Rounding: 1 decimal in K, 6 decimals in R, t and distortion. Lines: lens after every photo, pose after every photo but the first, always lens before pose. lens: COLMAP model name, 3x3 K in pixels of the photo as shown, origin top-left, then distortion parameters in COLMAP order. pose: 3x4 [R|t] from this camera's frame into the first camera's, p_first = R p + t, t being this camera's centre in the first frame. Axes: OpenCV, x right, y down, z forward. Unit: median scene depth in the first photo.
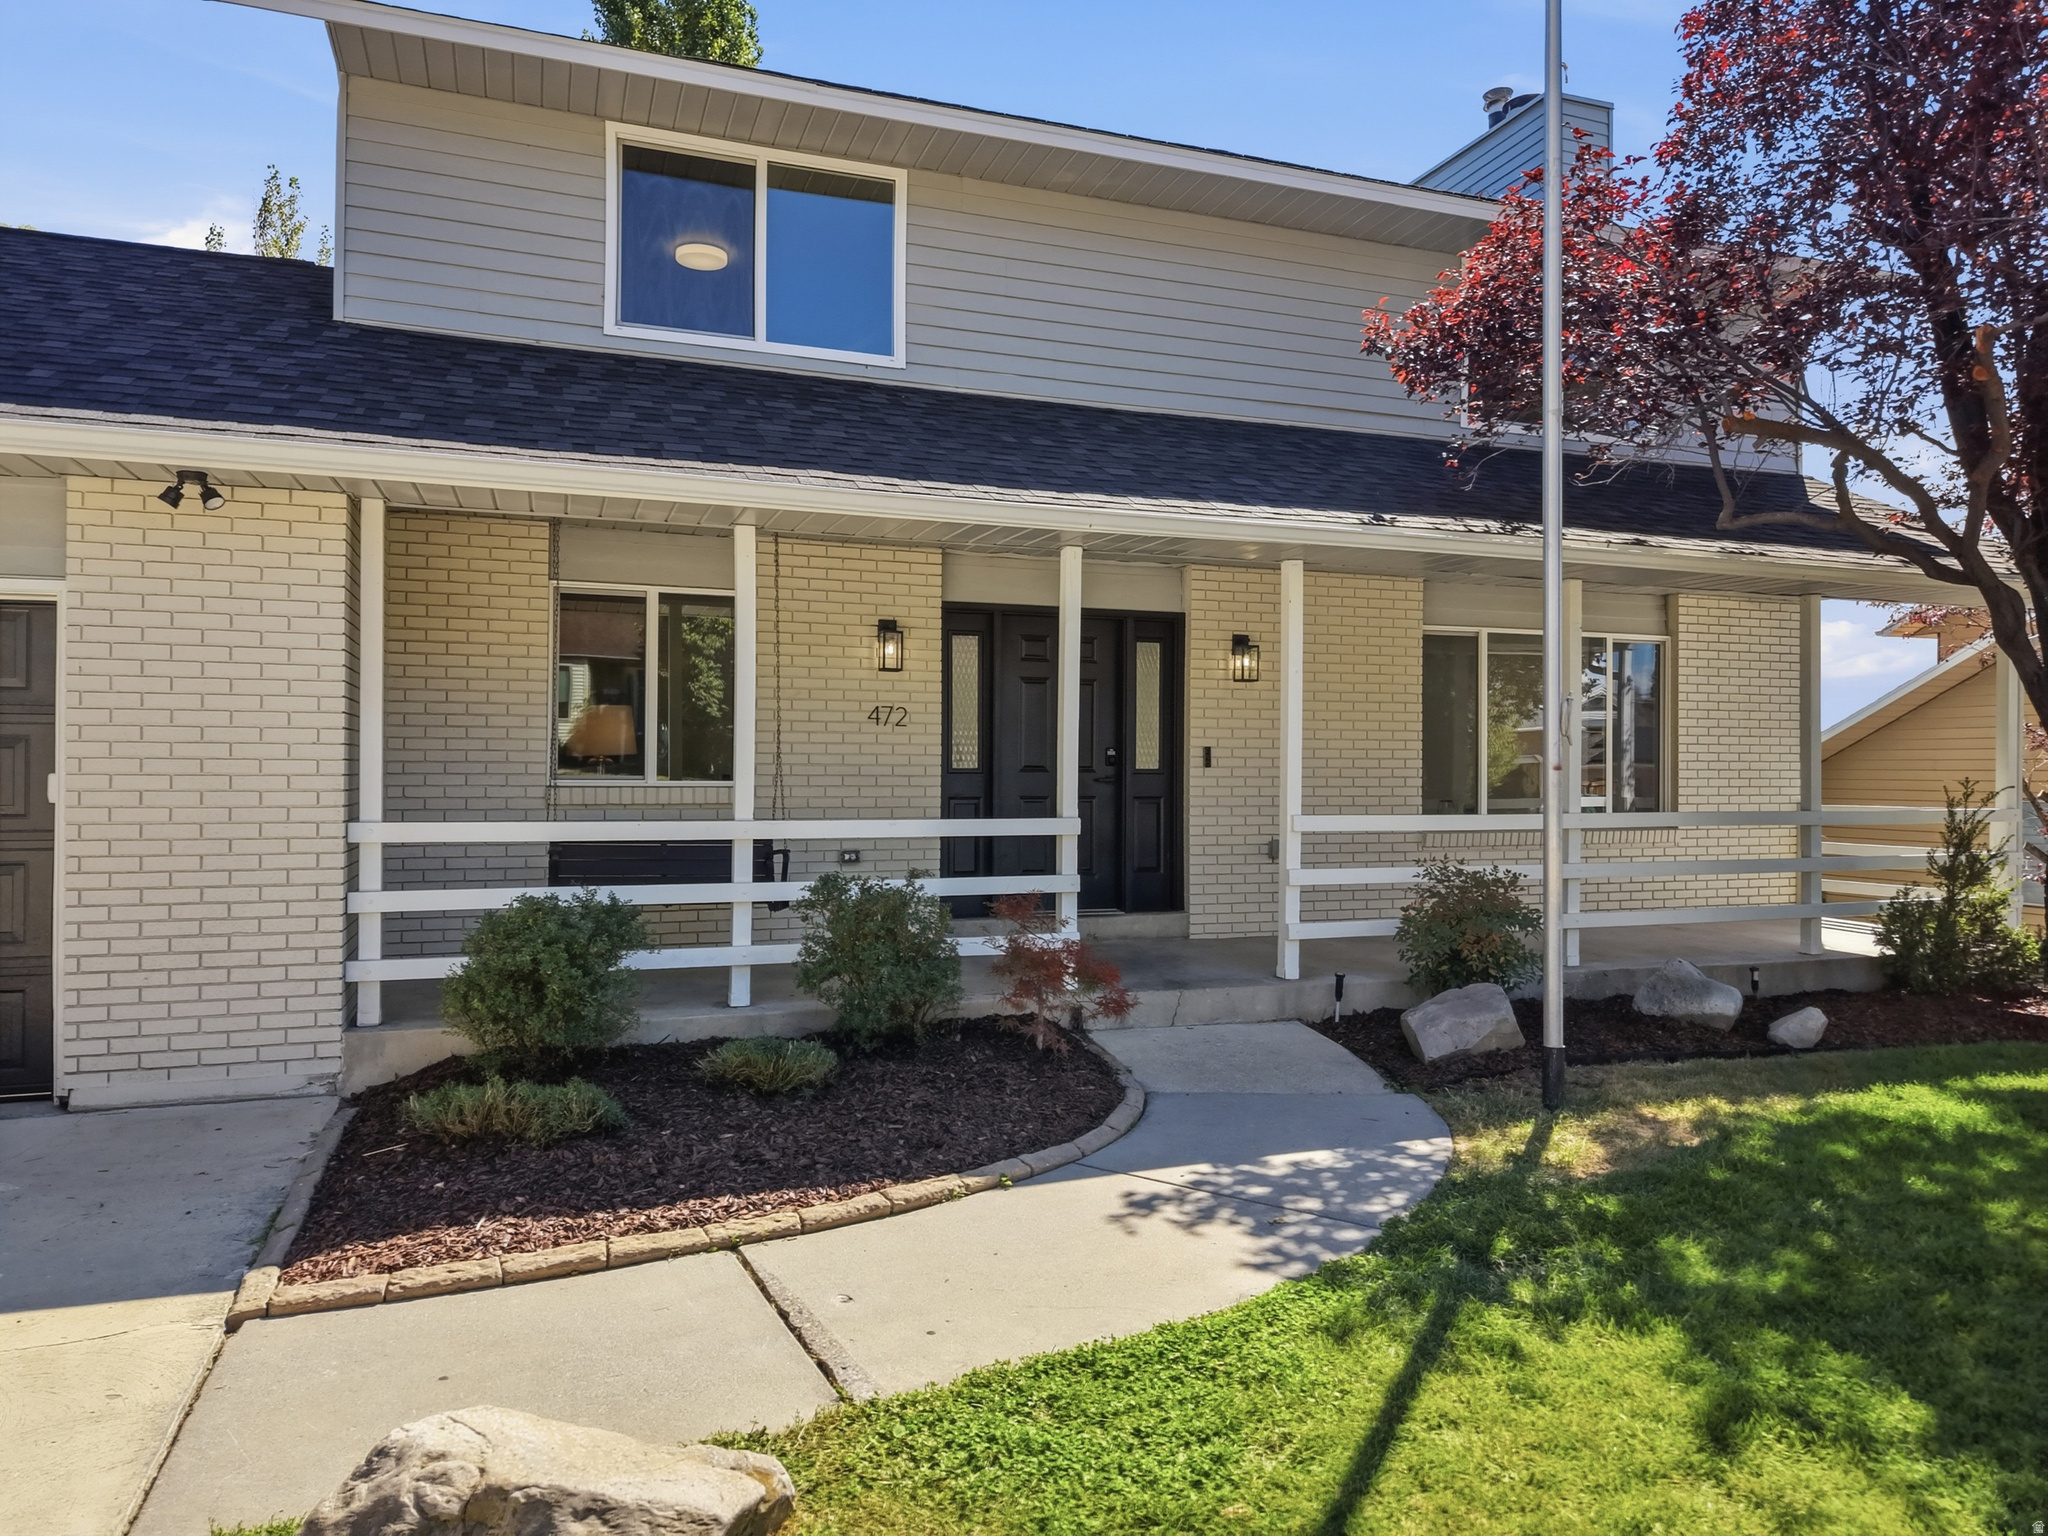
lens RADIAL K [[1375.2, 0, 1035.8], [0, 1375.2, 769.9], [0, 0, 1]] dist [0.017320, -0.006060]
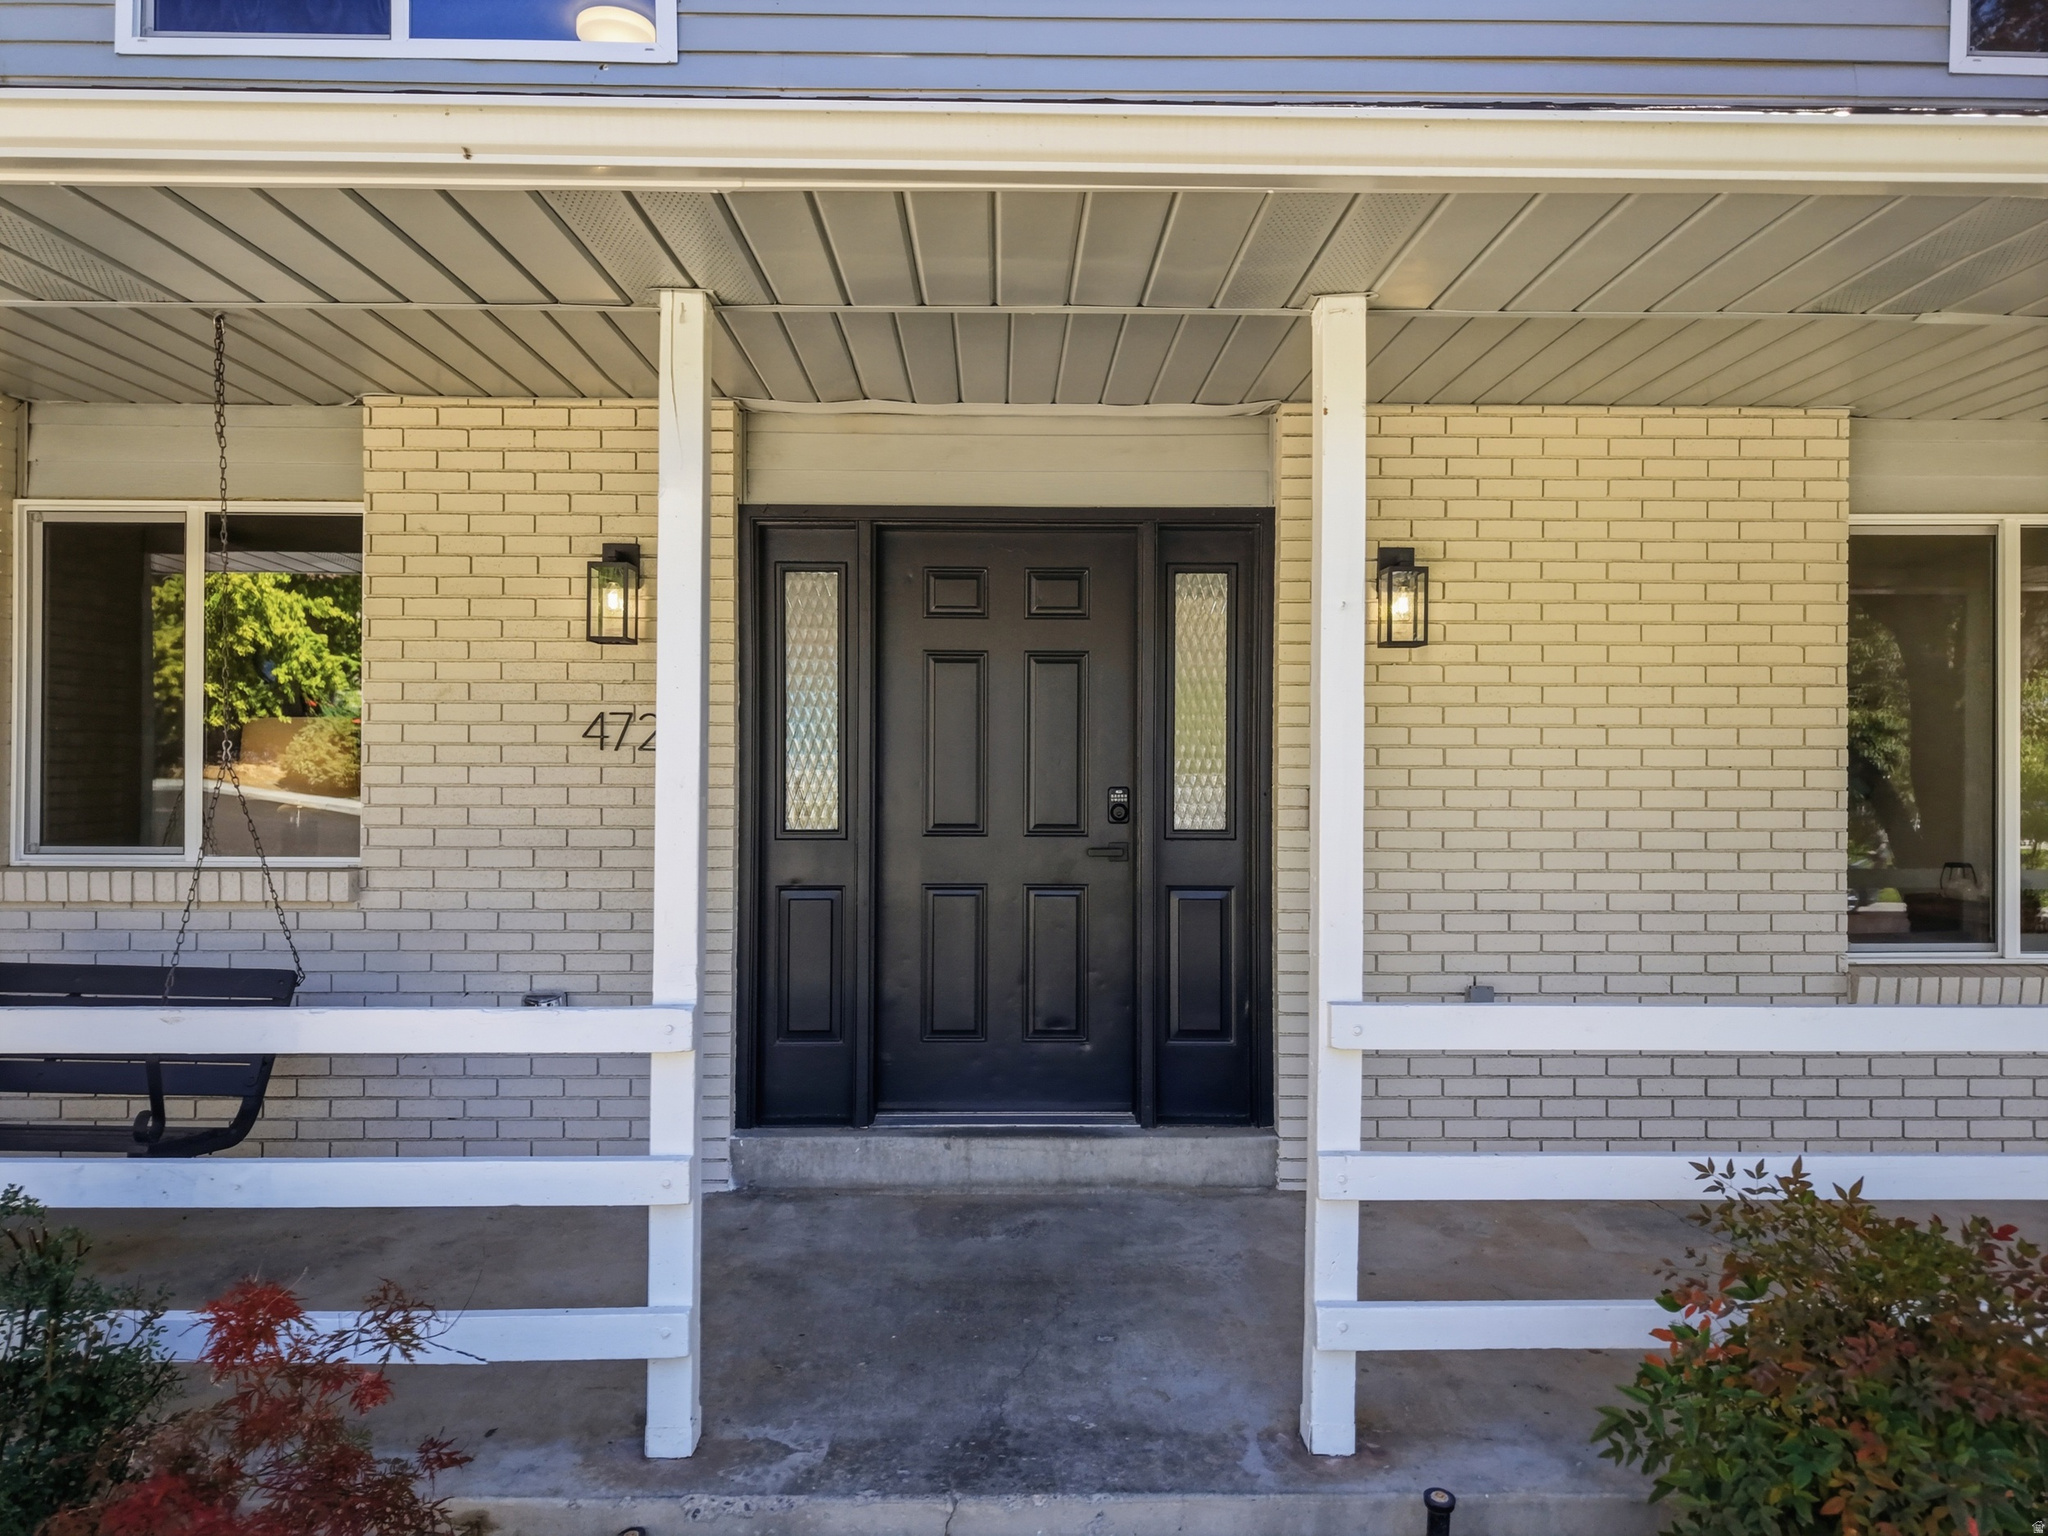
lens RADIAL K [[1375.2, 0, 1021.2], [0, 1375.2, 758.6], [0, 0, 1]] dist [0.017320, -0.006060]
pose [[0.943319, -0.004339, -0.331858, 0.249938], [0.002358, 0.999977, -0.006373, -0.031105], [0.331878, 0.005230, 0.943308, 0.687626]]
